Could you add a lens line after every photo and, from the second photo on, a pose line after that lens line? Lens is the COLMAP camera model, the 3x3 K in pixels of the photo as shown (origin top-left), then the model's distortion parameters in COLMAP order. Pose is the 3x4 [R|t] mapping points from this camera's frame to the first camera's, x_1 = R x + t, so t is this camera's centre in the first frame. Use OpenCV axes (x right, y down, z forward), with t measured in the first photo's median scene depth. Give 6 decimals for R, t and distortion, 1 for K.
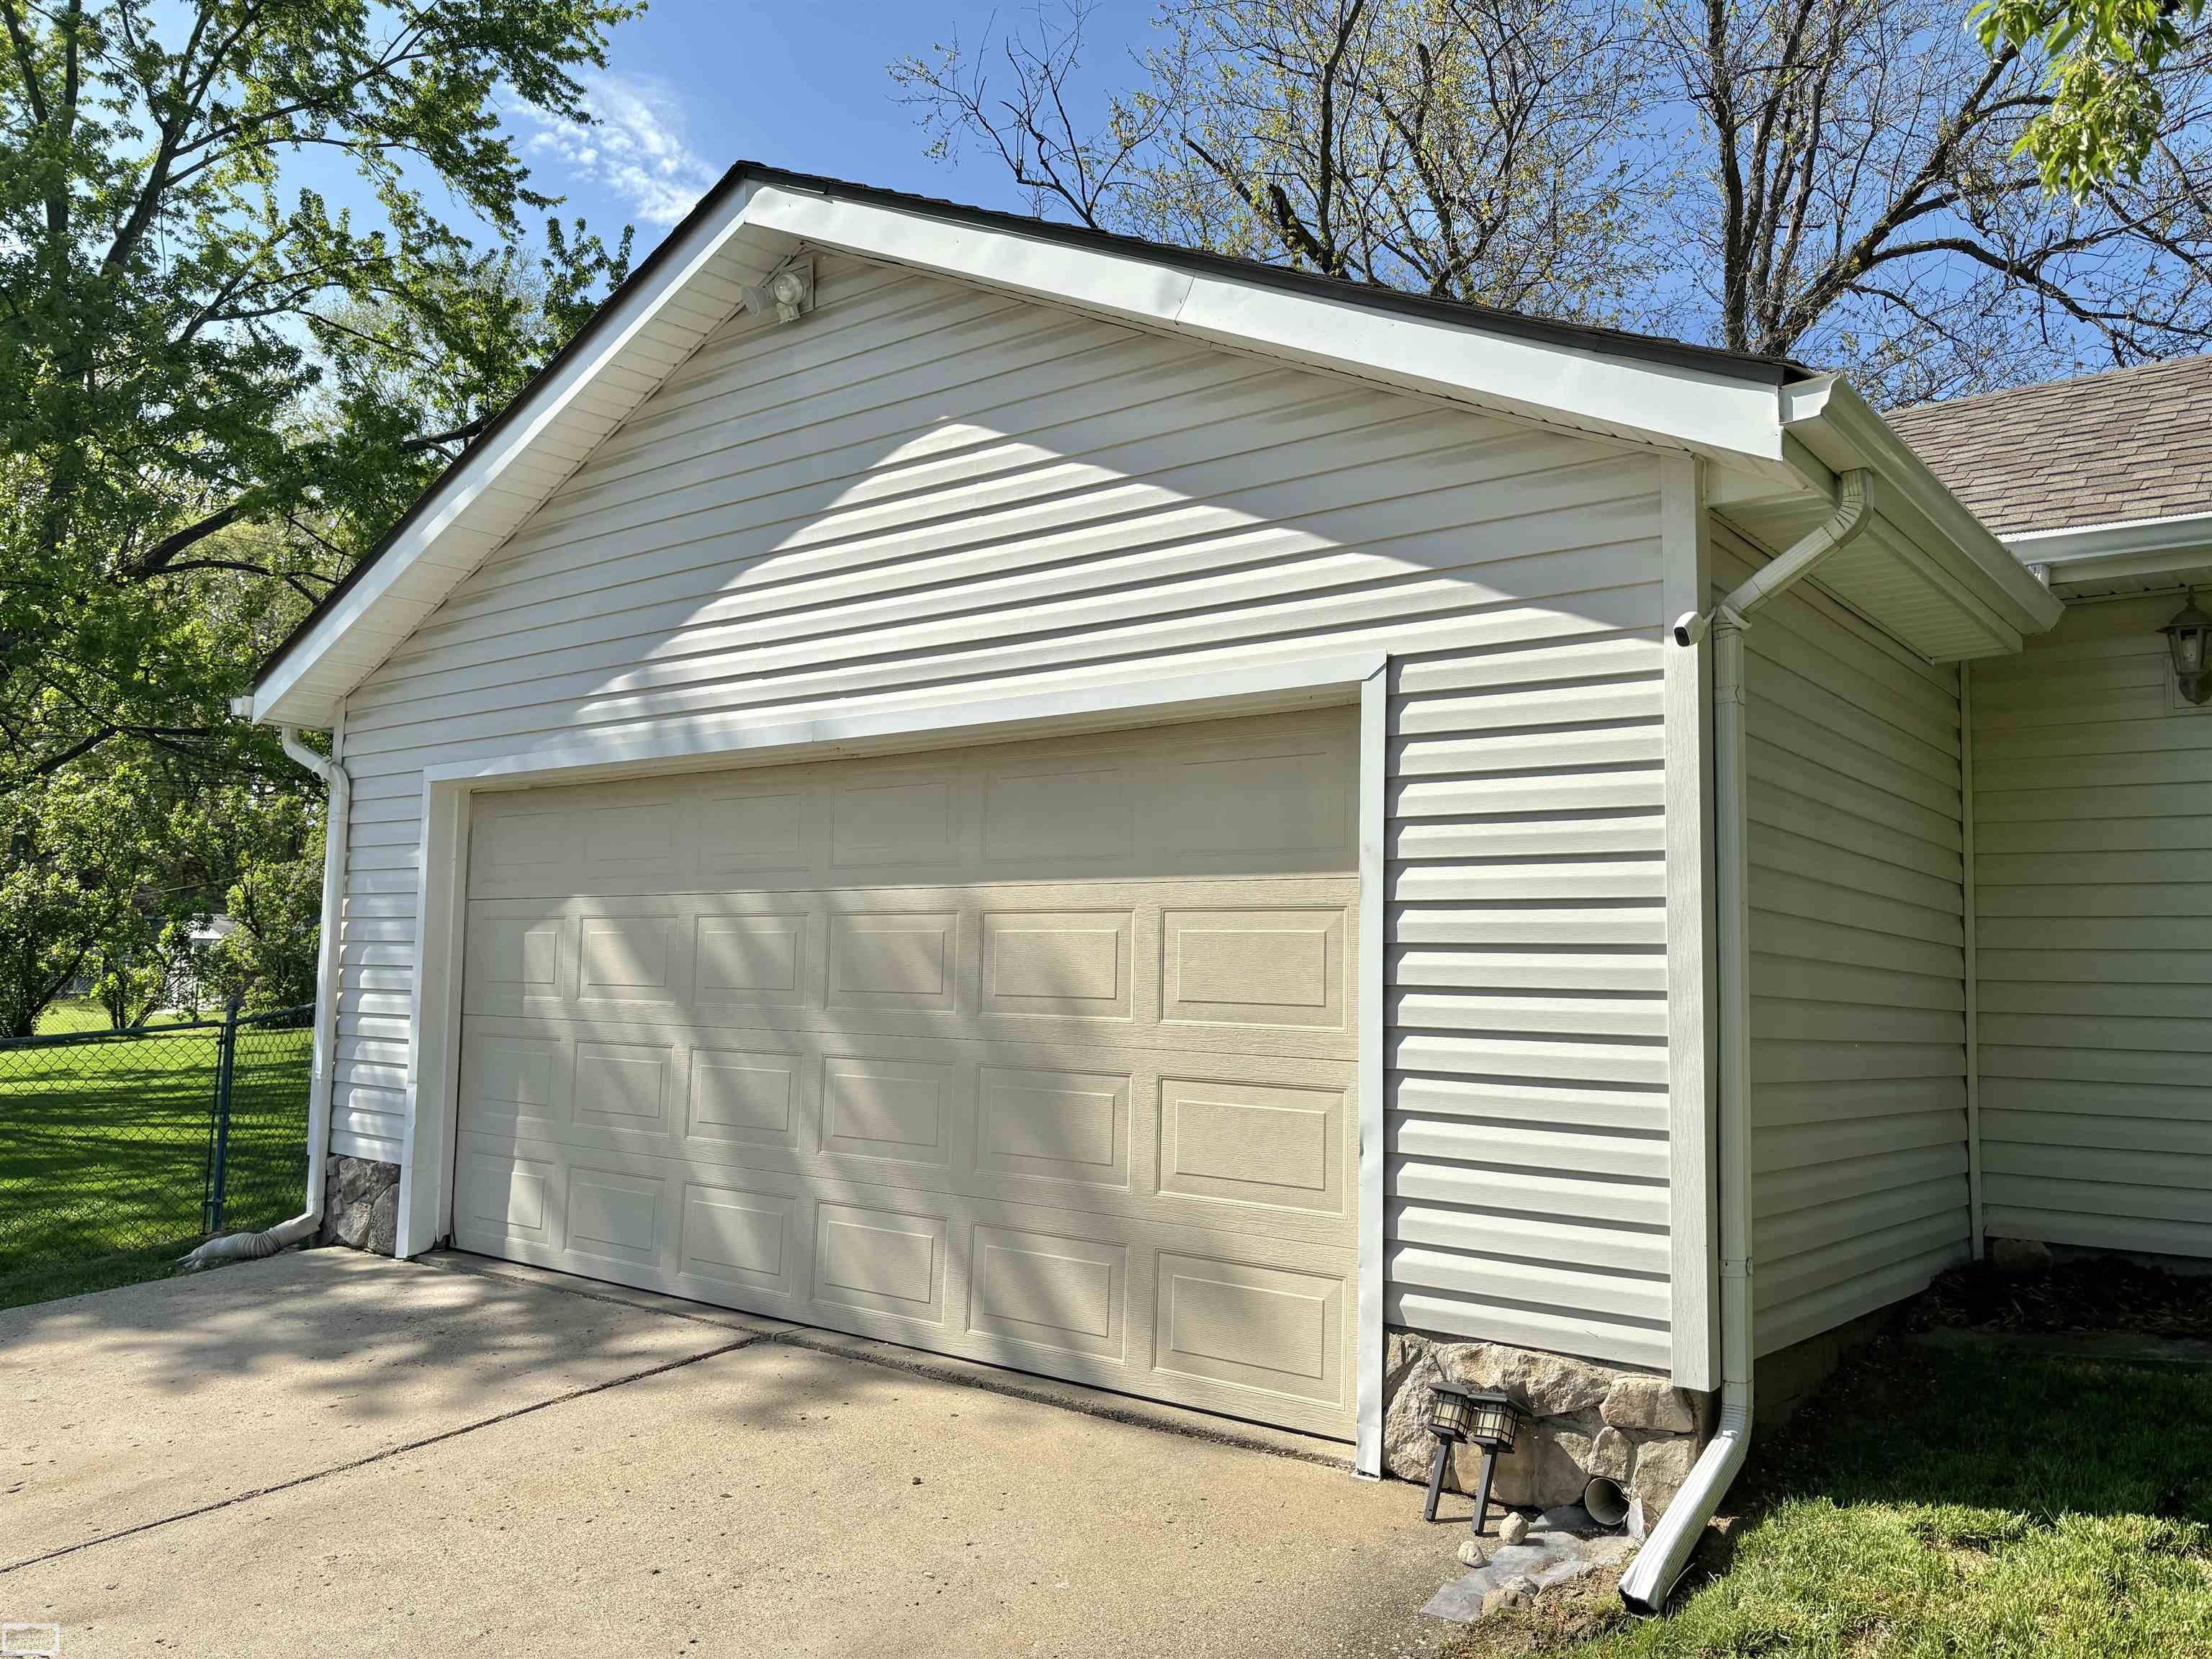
lens RADIAL K [[1667.7, 0, 1106.2], [0, 1667.7, 833.1], [0, 0, 1]] dist [0.024841, -0.020411]
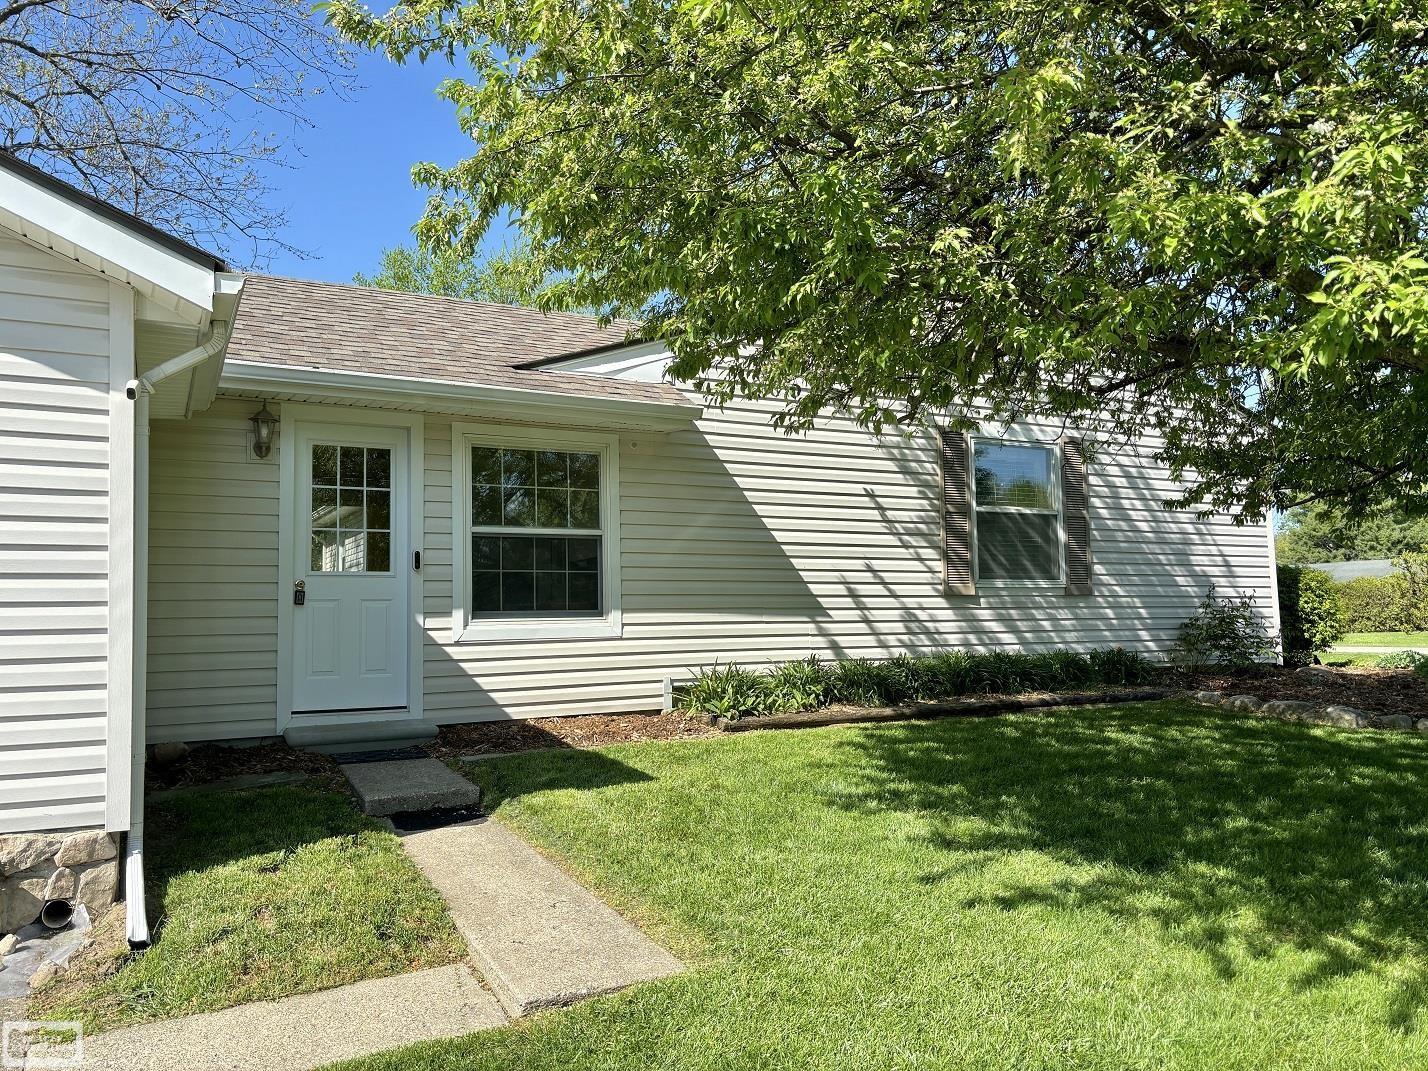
lens RADIAL K [[1076.6, 0, 710.8], [0, 1076.6, 534.8], [0, 0, 1]] dist [0.024841, -0.020411]
pose [[0.391401, 0.044582, 0.919140, -0.433833], [-0.055297, 0.998160, -0.024868, 0.021342], [-0.918557, -0.041092, 0.393146, 0.015438]]
